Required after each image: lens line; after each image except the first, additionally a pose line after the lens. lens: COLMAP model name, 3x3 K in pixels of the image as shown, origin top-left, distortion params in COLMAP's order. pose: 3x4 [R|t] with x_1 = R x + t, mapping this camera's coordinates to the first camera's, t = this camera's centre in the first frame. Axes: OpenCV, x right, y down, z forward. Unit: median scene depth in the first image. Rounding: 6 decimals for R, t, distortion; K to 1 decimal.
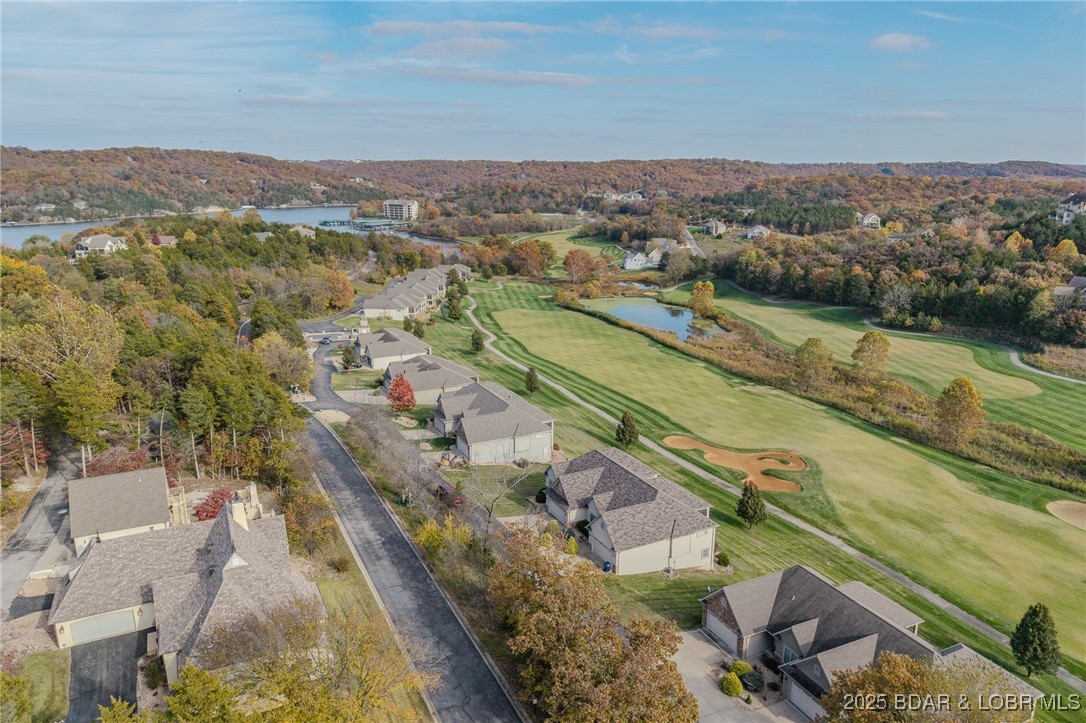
lens RADIAL K [[727.3, 0, 543.0], [0, 727.3, 361.5], [0, 0, 1]] dist [0.051026, -0.067710]
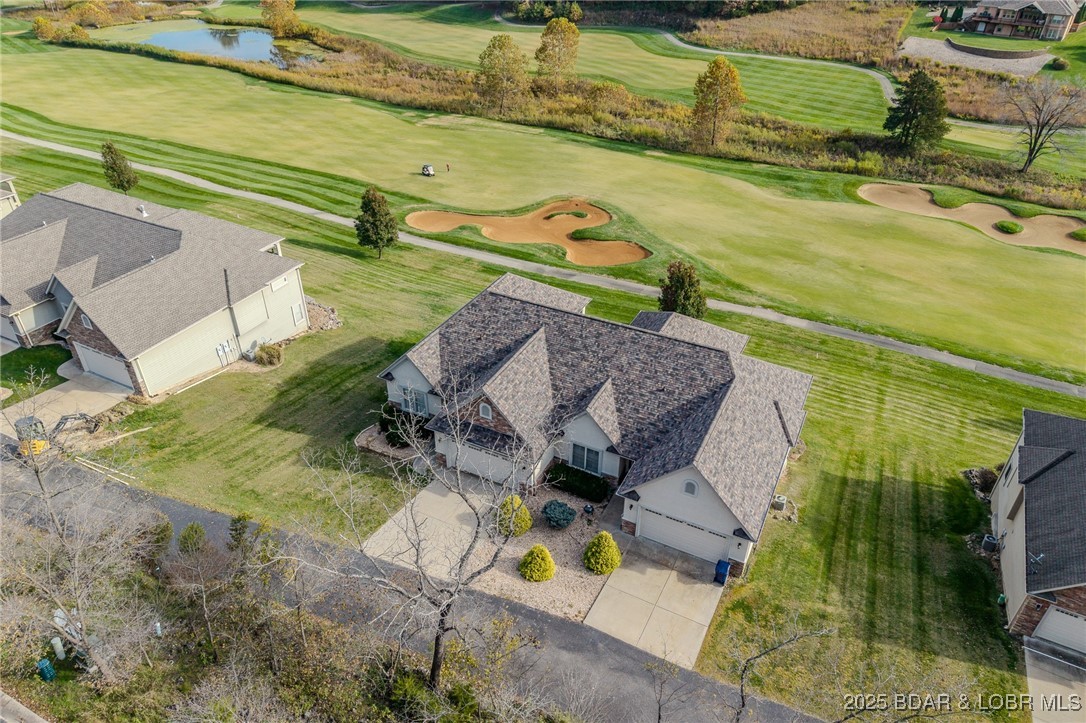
lens RADIAL K [[729.9, 0, 544.4], [0, 729.9, 364.6], [0, 0, 1]] dist [0.019950, -0.015878]
pose [[0.805465, -0.328662, 0.493160, -0.065902], [0.144220, 0.915823, 0.374791, 0.001287], [-0.574827, -0.230757, 0.785064, 0.316813]]
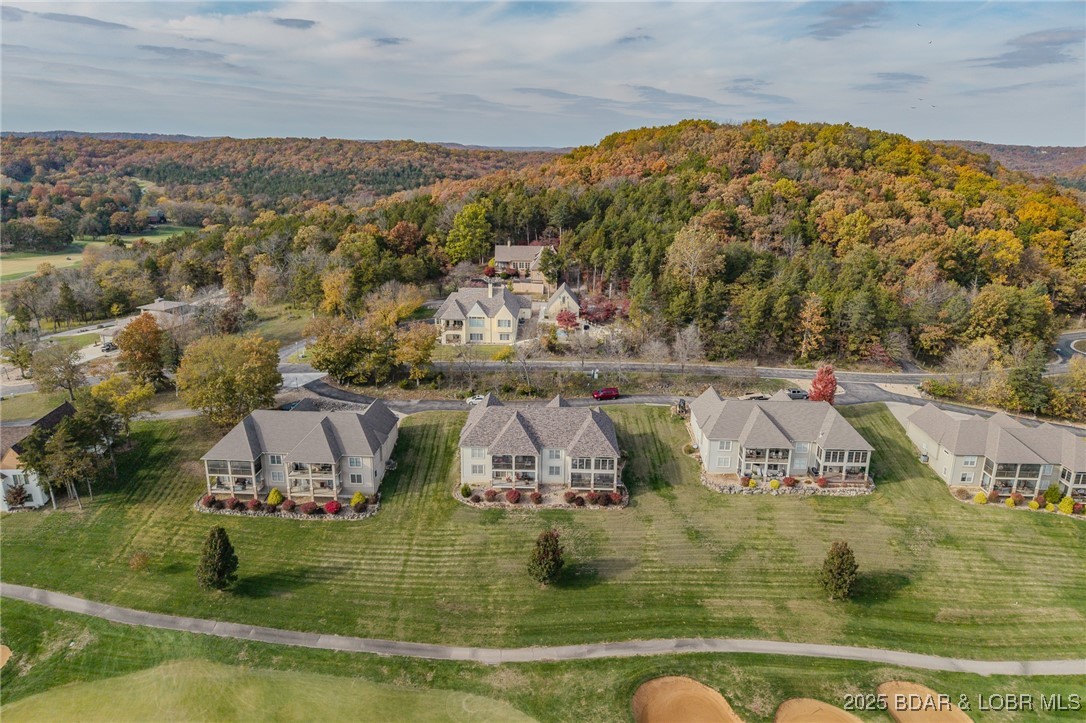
lens RADIAL K [[726.8, 0, 546.3], [0, 726.8, 357.9], [0, 0, 1]] dist [0.054962, -0.062956]
pose [[-0.464936, 0.226928, -0.855768, 0.509596], [-0.244324, 0.896171, 0.370382, -0.167076], [0.850964, 0.381289, -0.361218, 0.661513]]
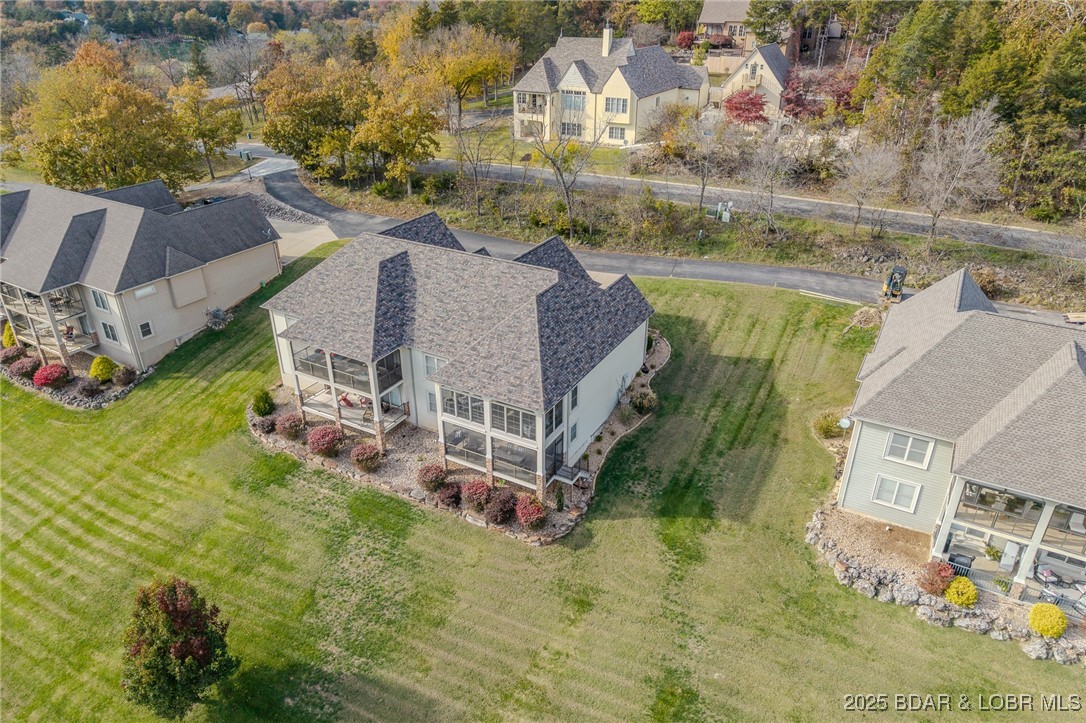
lens RADIAL K [[726.8, 0, 546.3], [0, 726.8, 357.9], [0, 0, 1]] dist [0.054962, -0.062956]
pose [[-0.831969, 0.247625, -0.496498, 0.152821], [-0.146053, 0.765567, 0.626559, -0.054095], [0.535254, 0.593792, -0.600761, 0.649348]]
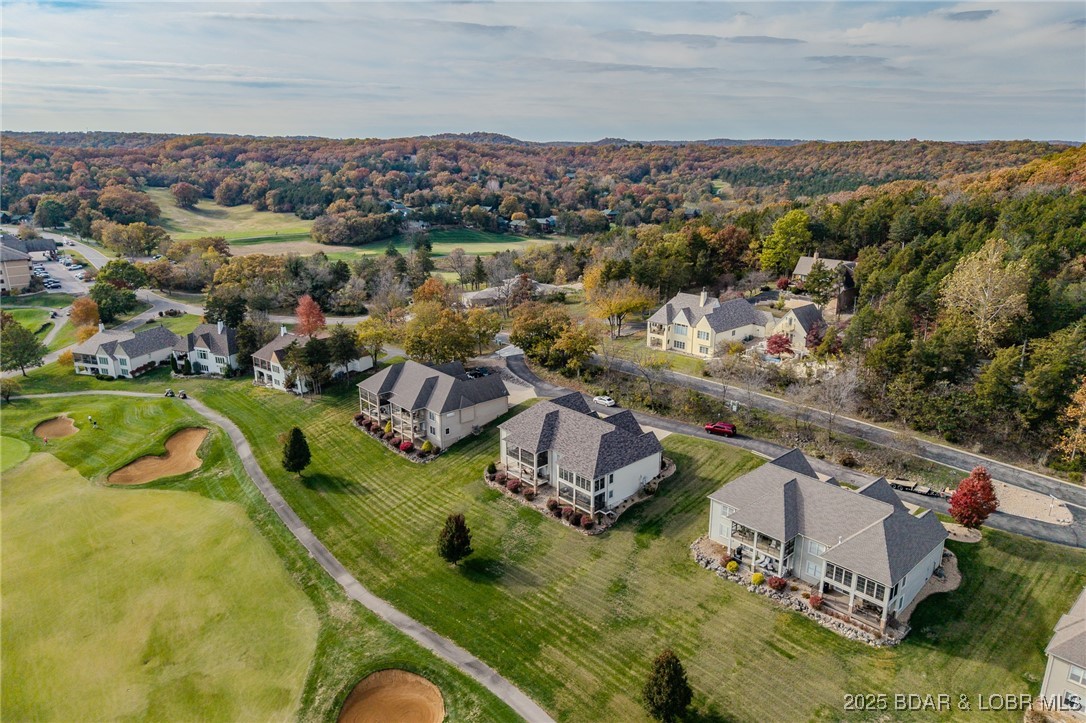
lens RADIAL K [[726.4, 0, 545.9], [0, 726.4, 353.3], [0, 0, 1]] dist [0.044603, -0.055811]
pose [[-0.961800, 0.065202, -0.265875, 0.216633], [-0.078572, 0.864609, 0.496264, -0.233535], [0.262235, 0.498197, -0.826458, 0.890455]]
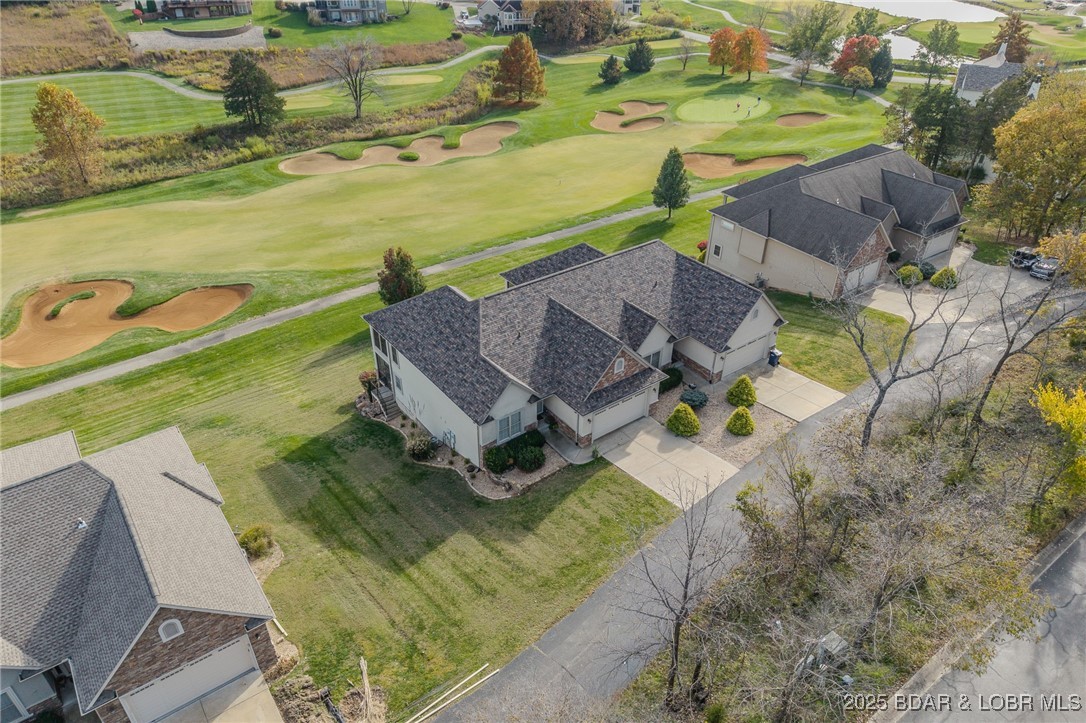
lens RADIAL K [[729.9, 0, 544.4], [0, 729.9, 364.6], [0, 0, 1]] dist [0.019950, -0.015878]
pose [[-0.166962, -0.554604, 0.815192, -0.156800], [0.238256, 0.779600, 0.579187, -0.046127], [-0.956743, 0.290927, 0.001975, 0.492833]]
